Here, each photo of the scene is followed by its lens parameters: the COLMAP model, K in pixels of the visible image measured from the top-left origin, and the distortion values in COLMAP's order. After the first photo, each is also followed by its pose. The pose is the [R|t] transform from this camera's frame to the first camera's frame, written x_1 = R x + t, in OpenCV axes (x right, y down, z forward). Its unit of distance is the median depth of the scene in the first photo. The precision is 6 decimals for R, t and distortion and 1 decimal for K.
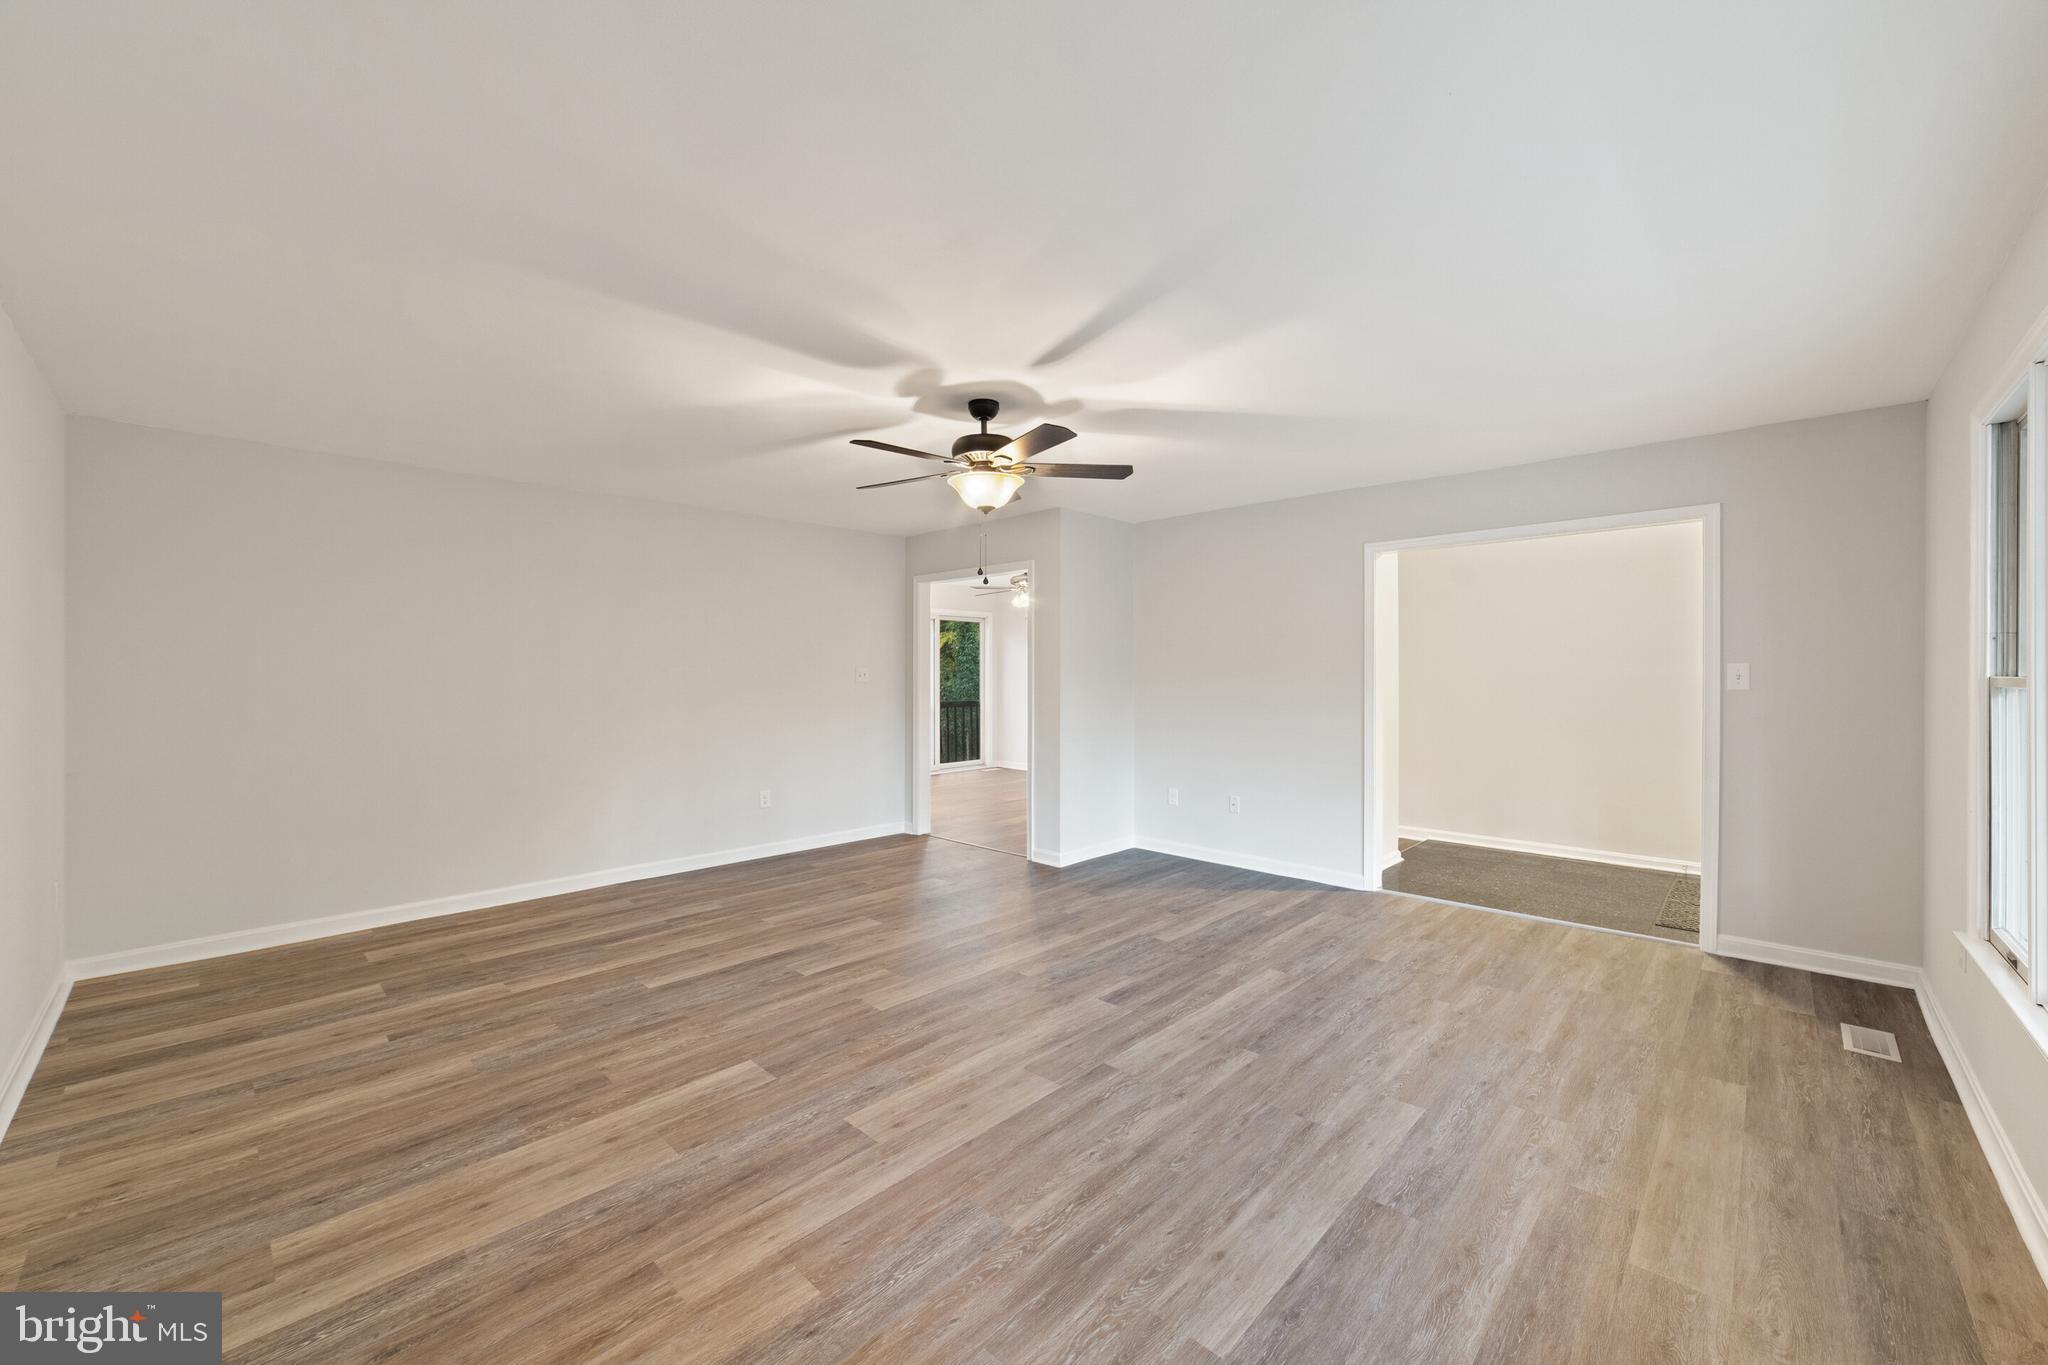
lens RADIAL K [[788.9, 0, 1028.6], [0, 788.9, 692.7], [0, 0, 1]] dist [-0.024508, 0.007743]
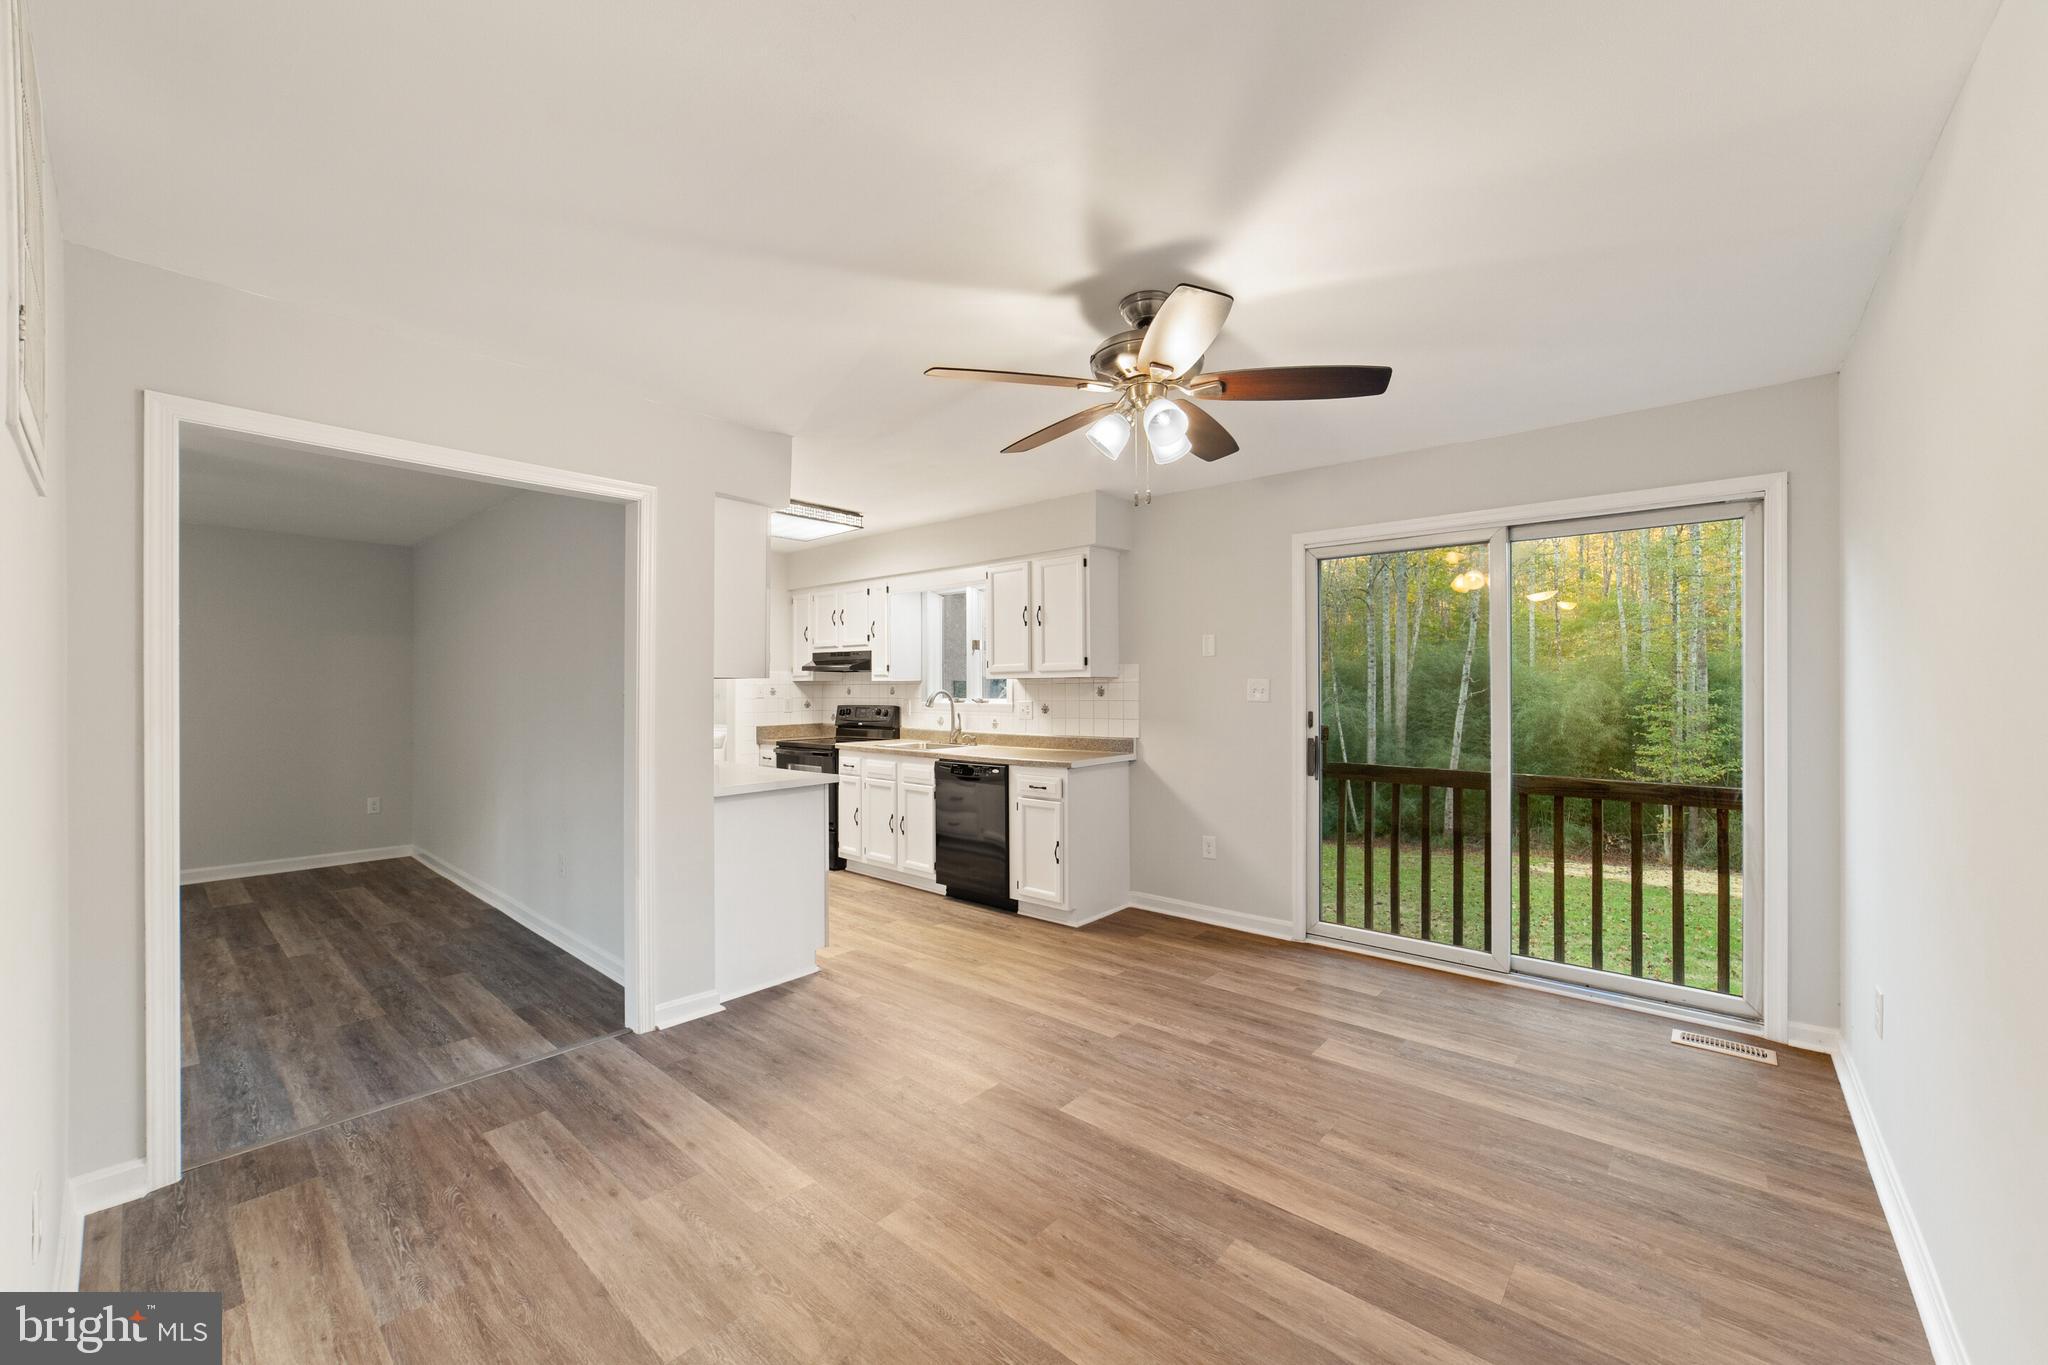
lens RADIAL K [[795.4, 0, 1021.4], [0, 795.4, 696.9], [0, 0, 1]] dist [-0.024824, 0.007814]
pose [[0.036150, 0.012869, -0.999263, 0.785661], [-0.024957, 0.999617, 0.011971, -0.069118], [0.999035, 0.024506, 0.036458, 2.787442]]
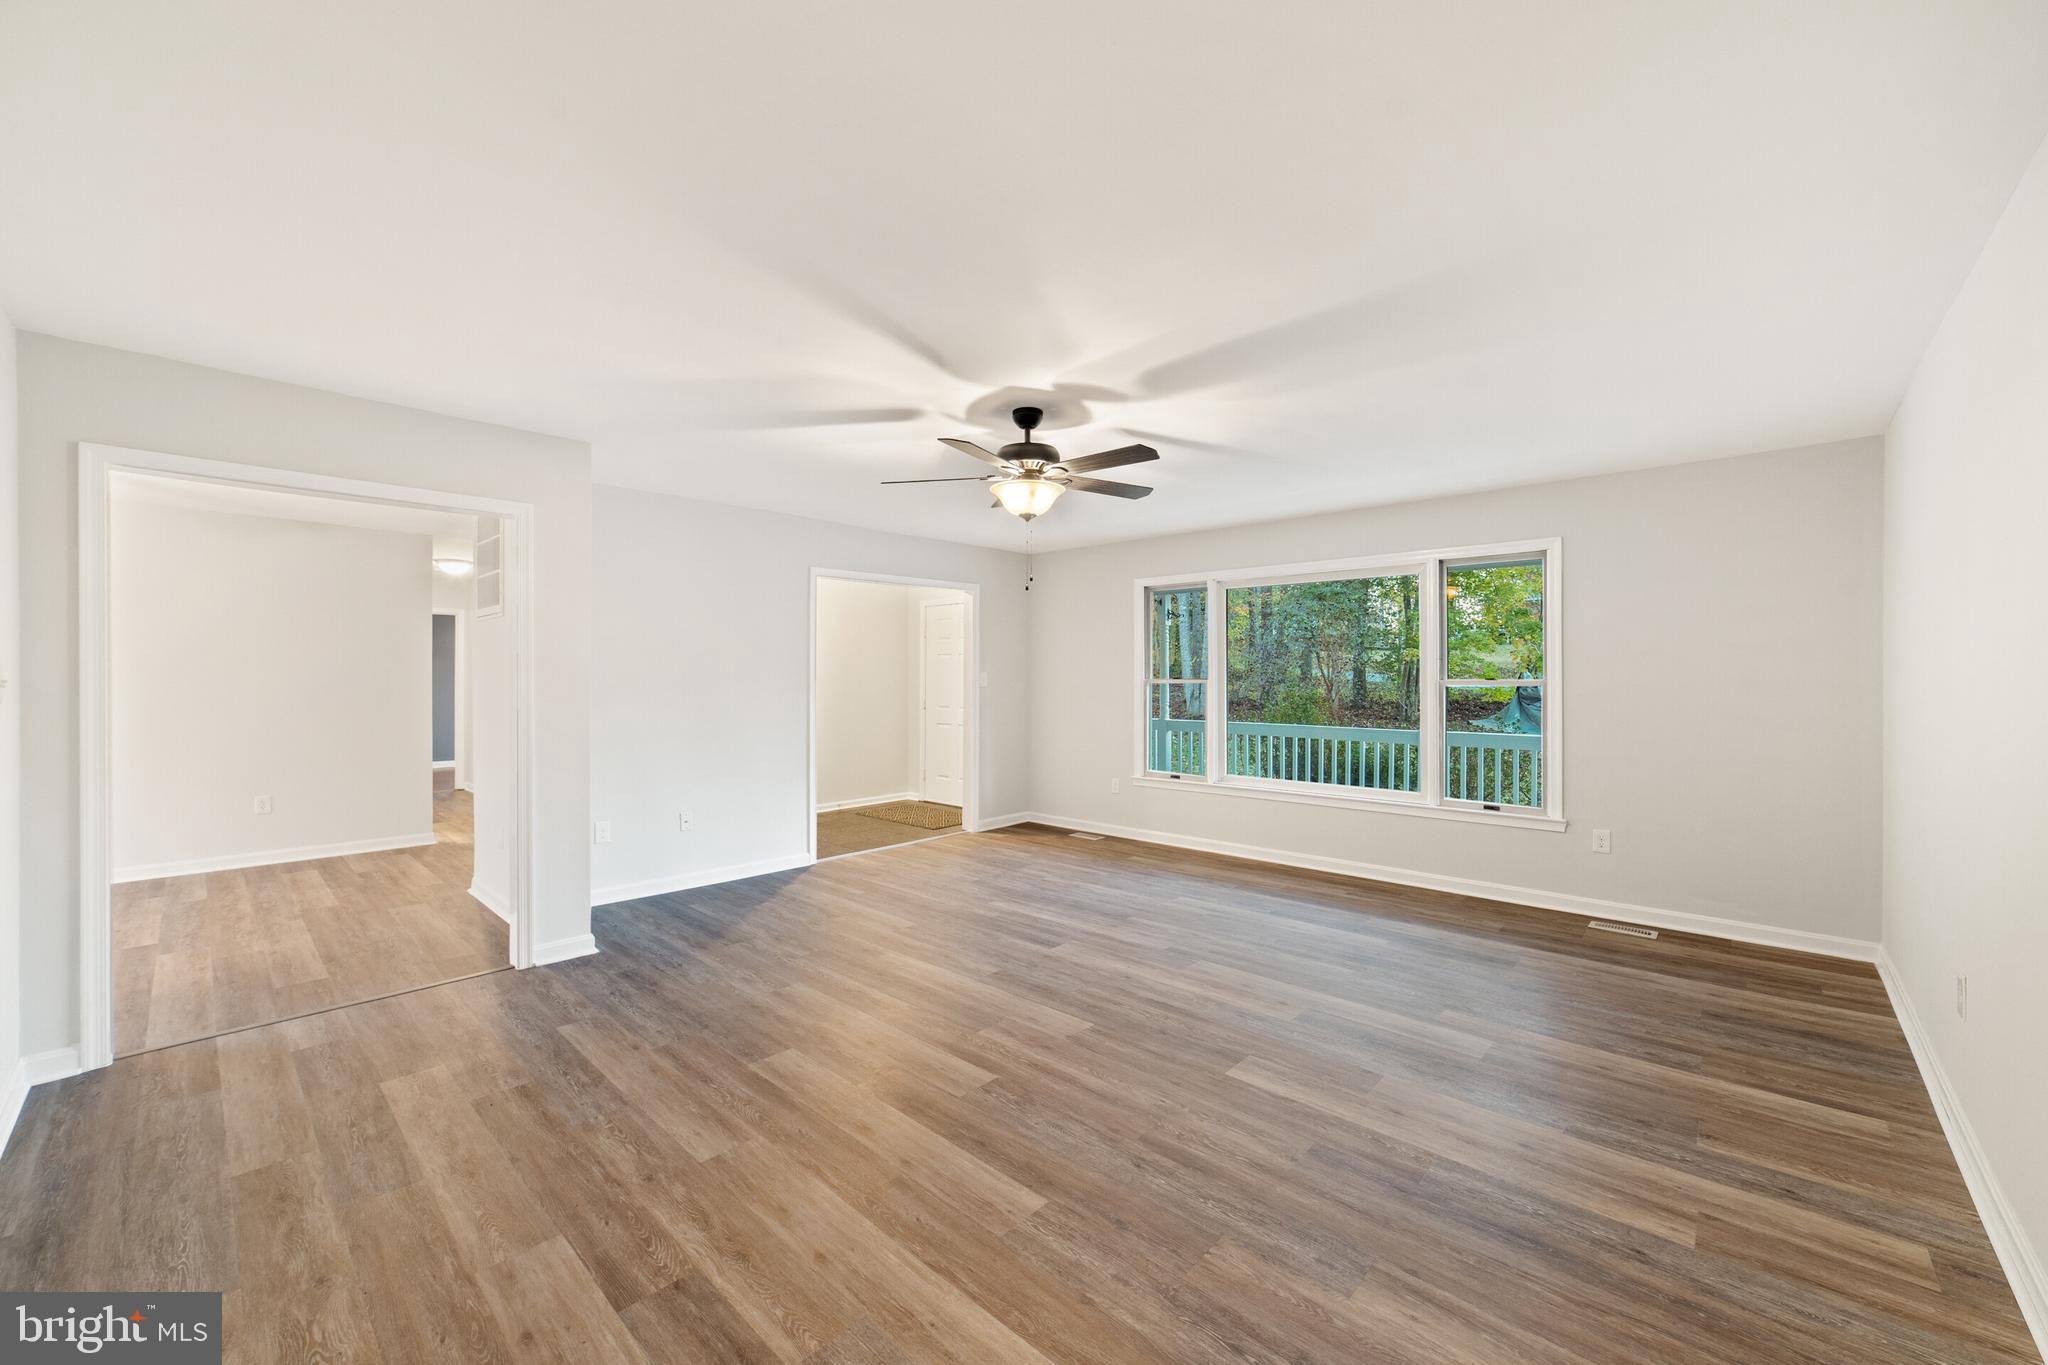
lens RADIAL K [[795.4, 0, 1021.4], [0, 795.4, 696.9], [0, 0, 1]] dist [-0.024824, 0.007814]
pose [[-0.002722, -0.023543, 0.999719, -1.255352], [0.025428, 0.999398, 0.023605, -0.023281], [-0.999673, 0.025485, -0.002121, 1.182267]]
